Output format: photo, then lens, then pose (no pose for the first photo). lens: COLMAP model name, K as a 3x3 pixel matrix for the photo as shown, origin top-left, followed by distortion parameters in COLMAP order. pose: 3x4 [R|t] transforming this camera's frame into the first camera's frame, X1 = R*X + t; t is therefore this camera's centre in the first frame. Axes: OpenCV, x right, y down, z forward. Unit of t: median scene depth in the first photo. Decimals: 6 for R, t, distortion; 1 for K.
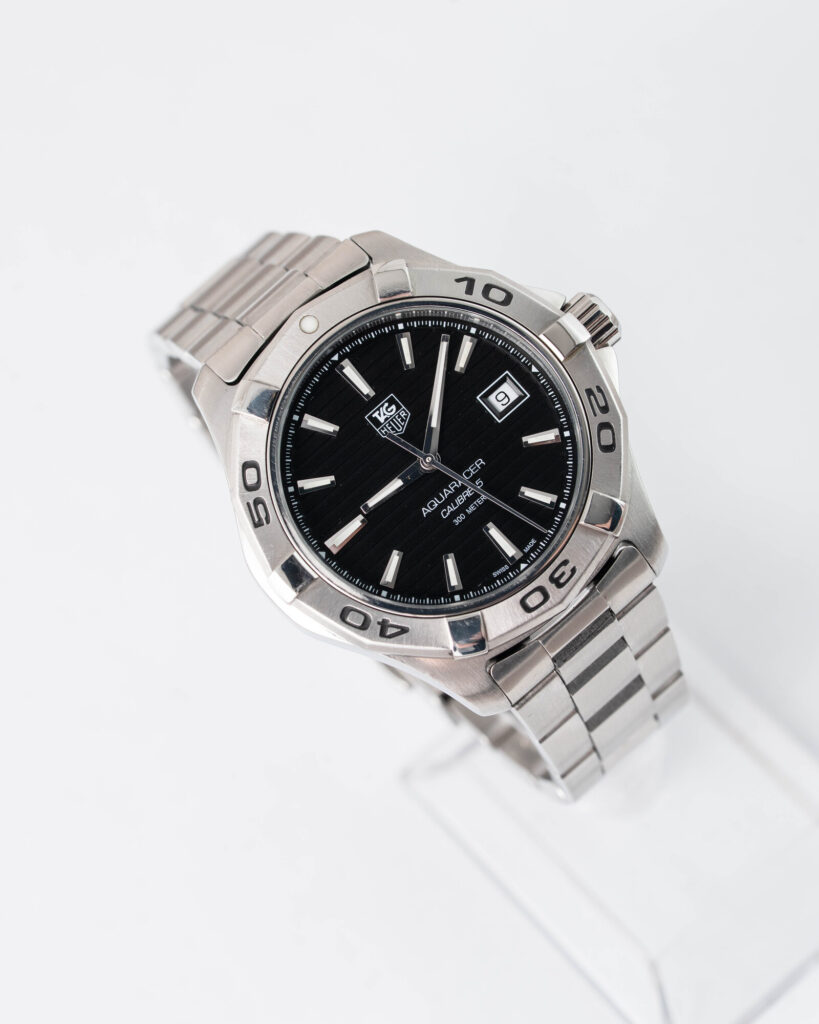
lens RADIAL K [[4314.4, 0, 409.5], [0, 4314.4, 512.0], [0, 0, 1]] dist [-0.057465, -1.065247]
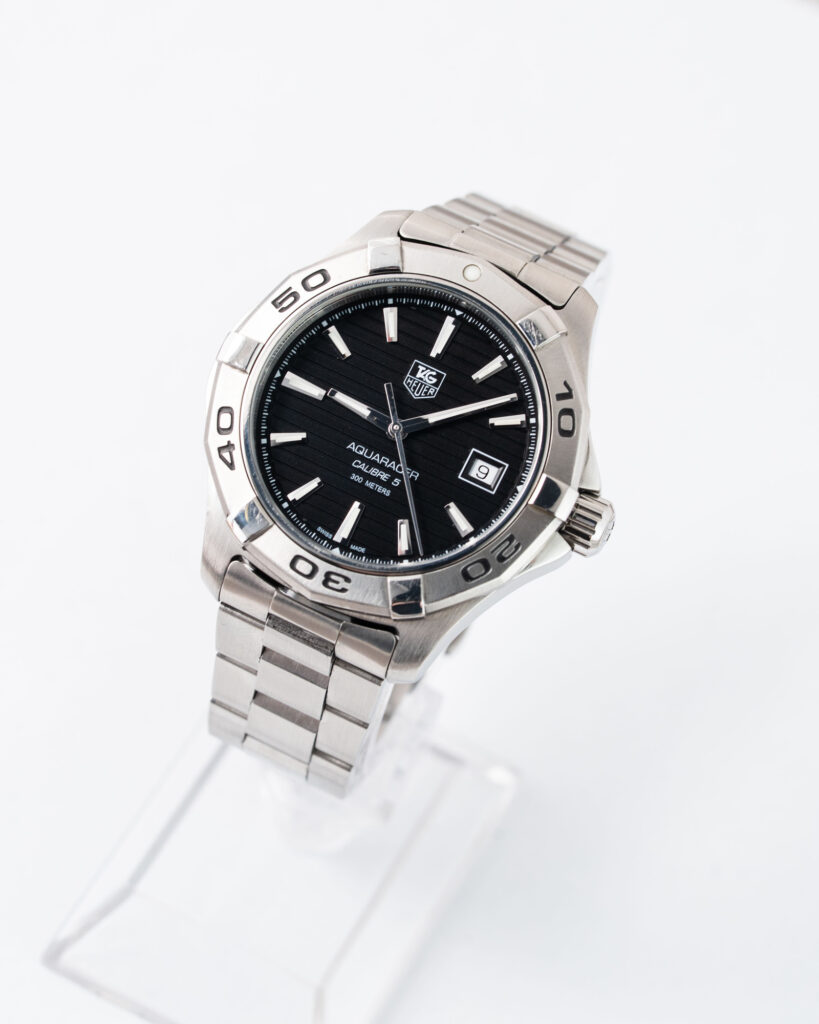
lens RADIAL K [[4314.4, 0, 409.5], [0, 4314.4, 512.0], [0, 0, 1]] dist [-0.057465, -1.065247]
pose [[0.370280, 0.897515, -0.239498, 0.273021], [-0.900296, 0.410248, 0.145481, -0.157966], [0.228825, 0.161750, 0.959935, 0.003431]]
